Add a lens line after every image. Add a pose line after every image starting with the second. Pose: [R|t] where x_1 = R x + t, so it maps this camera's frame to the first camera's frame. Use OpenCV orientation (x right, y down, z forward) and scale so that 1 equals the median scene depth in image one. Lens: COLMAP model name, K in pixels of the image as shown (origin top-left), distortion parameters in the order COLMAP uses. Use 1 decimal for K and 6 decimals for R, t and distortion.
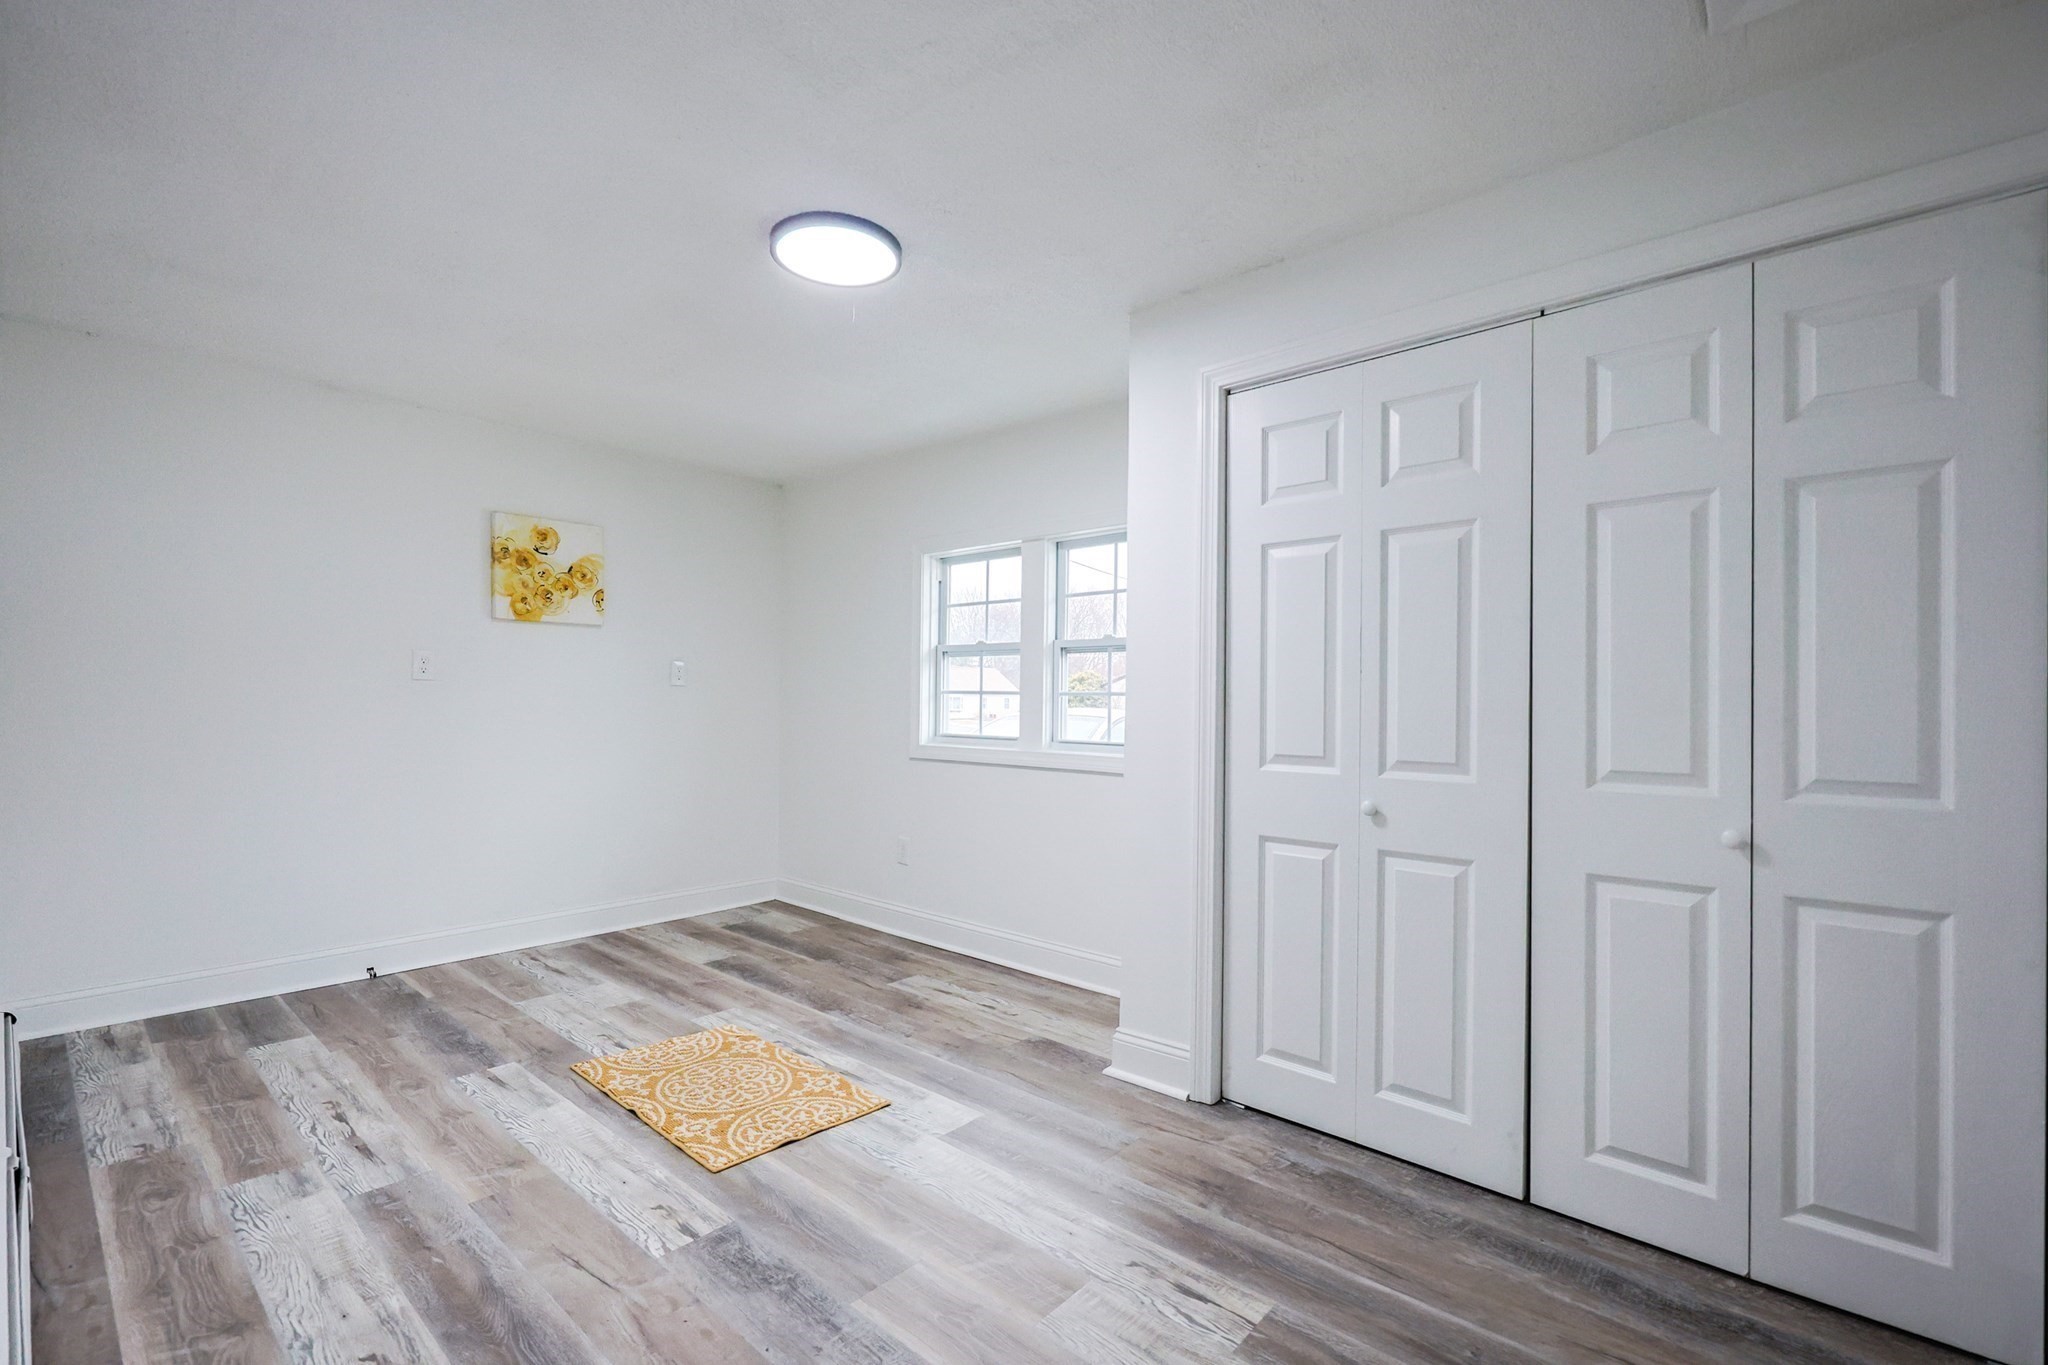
lens RADIAL K [[885.2, 0, 1021.6], [0, 885.2, 712.1], [0, 0, 1]] dist [0.001893, 0.000959]
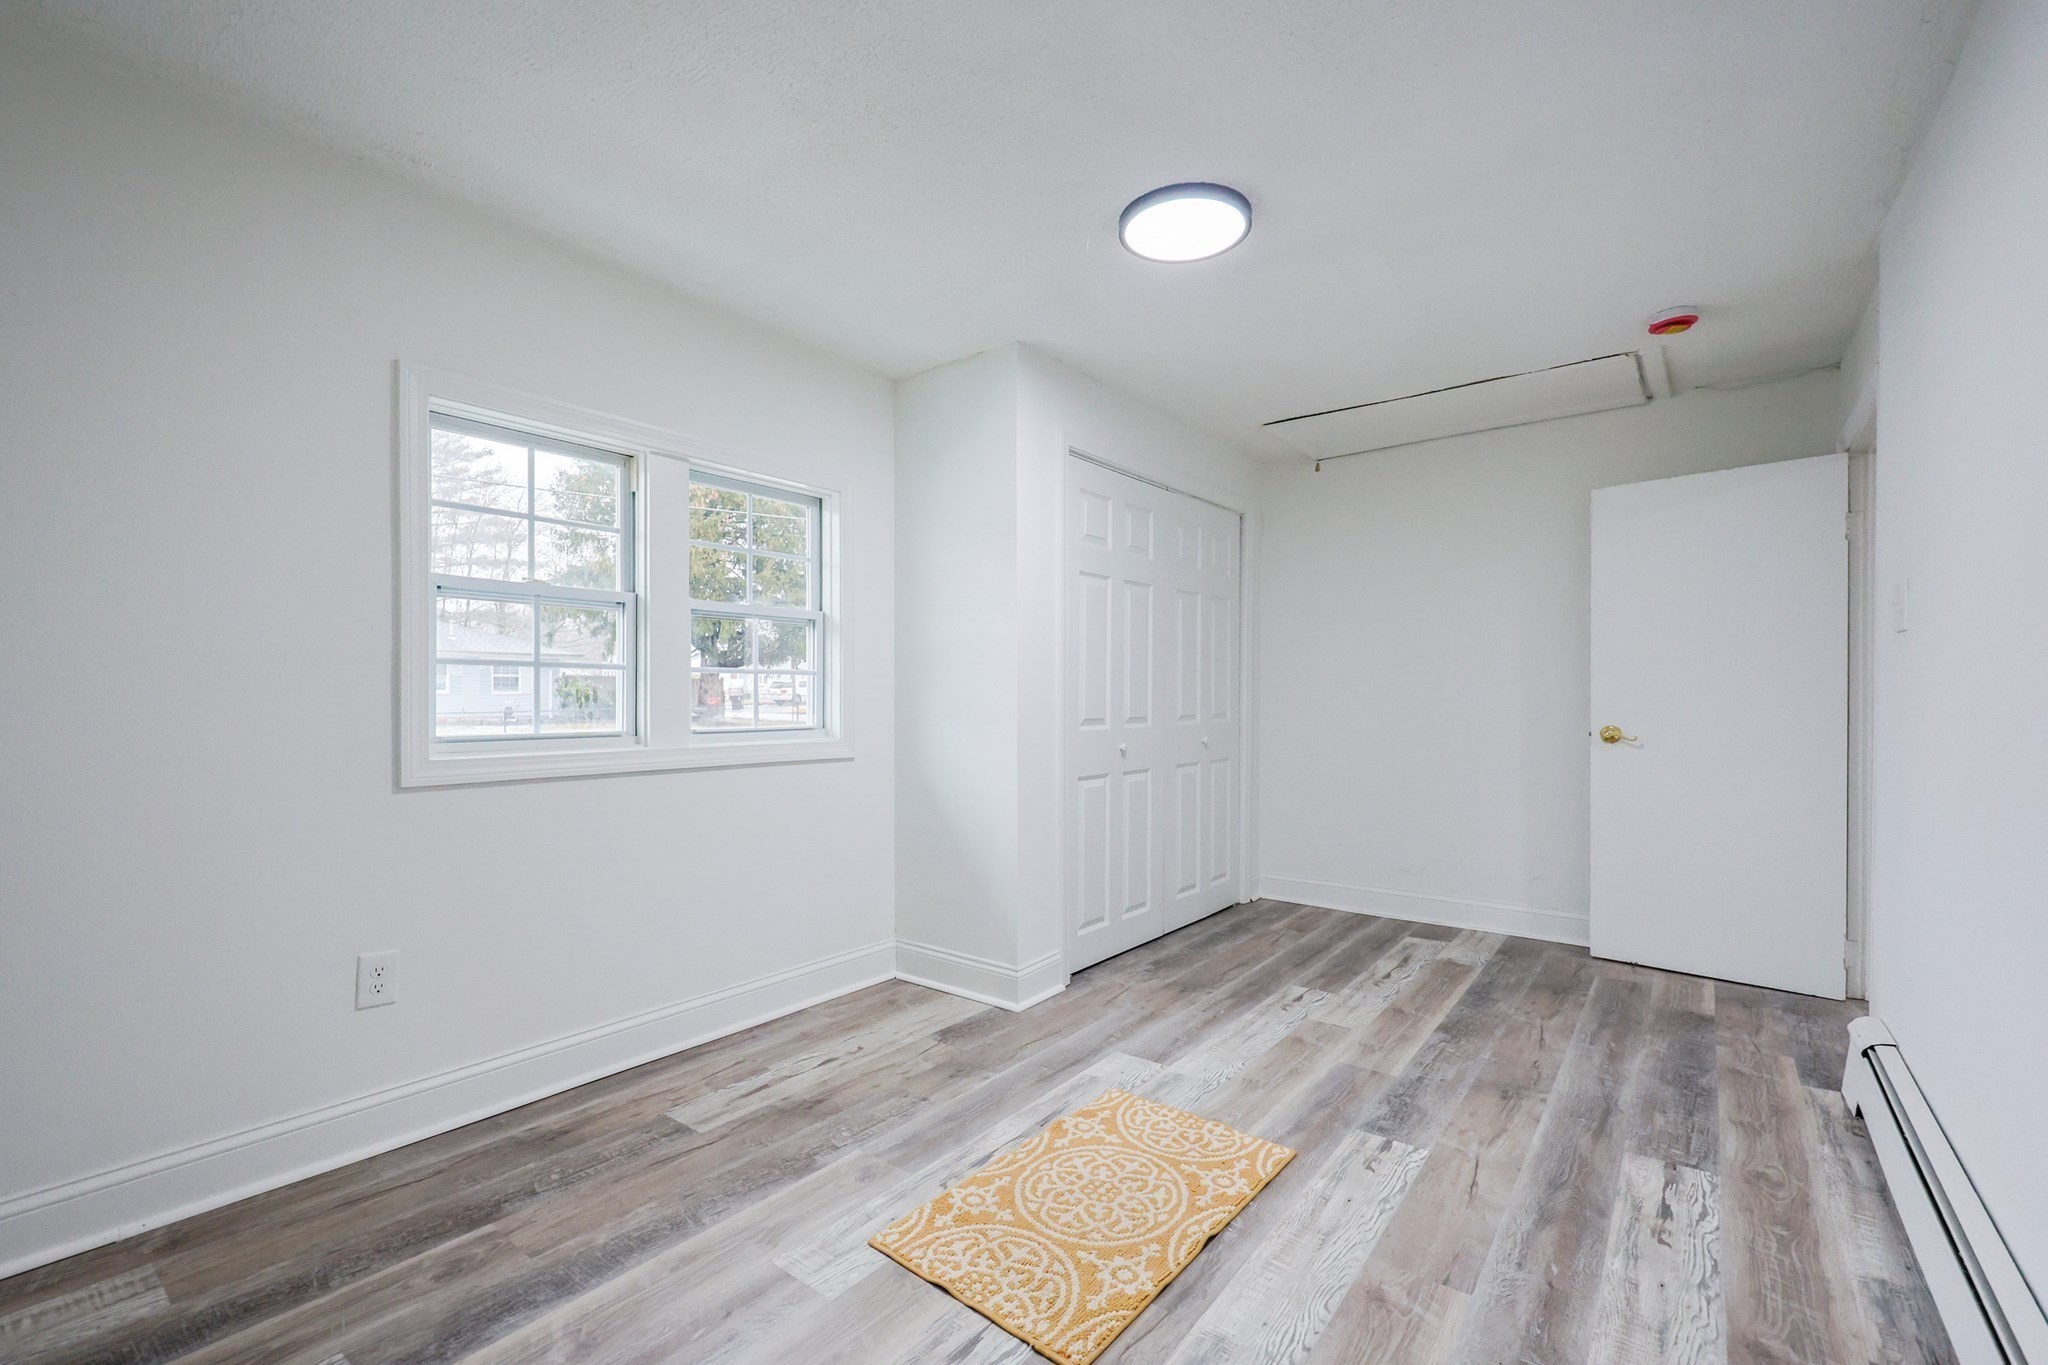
lens RADIAL K [[885.2, 0, 1018.9], [0, 885.2, 703.9], [0, 0, 1]] dist [0.001893, 0.000959]
pose [[-0.058016, -0.020982, 0.998095, -1.238174], [0.007711, 0.999740, 0.021465, -0.008620], [-0.998286, 0.008941, -0.057839, 1.286772]]
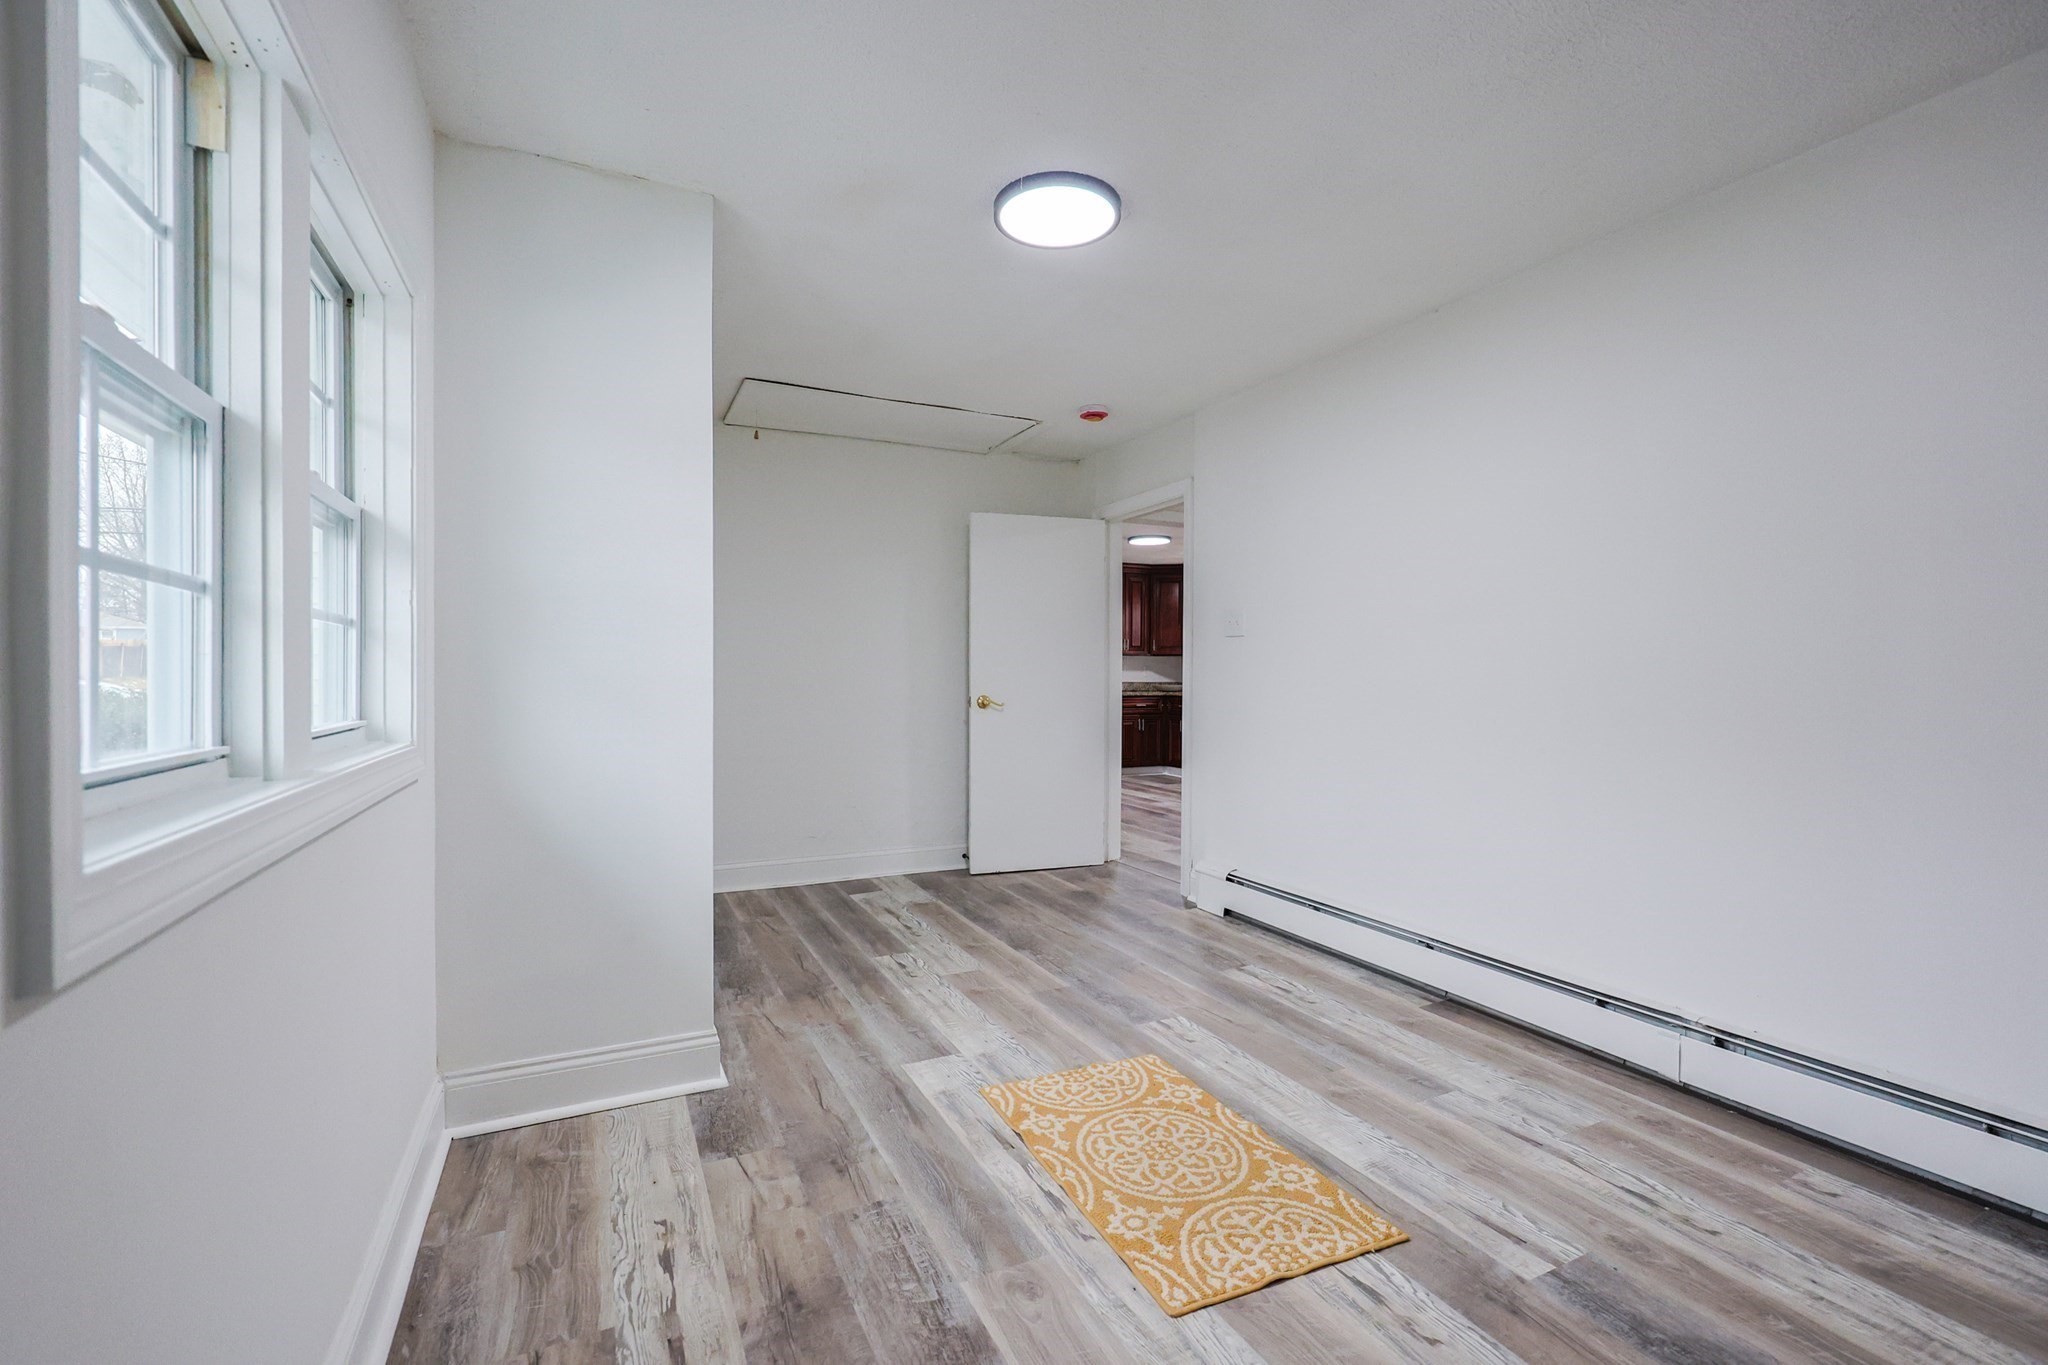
lens RADIAL K [[885.2, 0, 1026.6], [0, 885.2, 687.6], [0, 0, 1]] dist [0.001893, 0.000959]
pose [[-0.924334, -0.020022, 0.381059, -0.594142], [-0.011203, 0.999616, 0.025348, 0.000522], [-0.381420, 0.019161, -0.924203, 2.026412]]
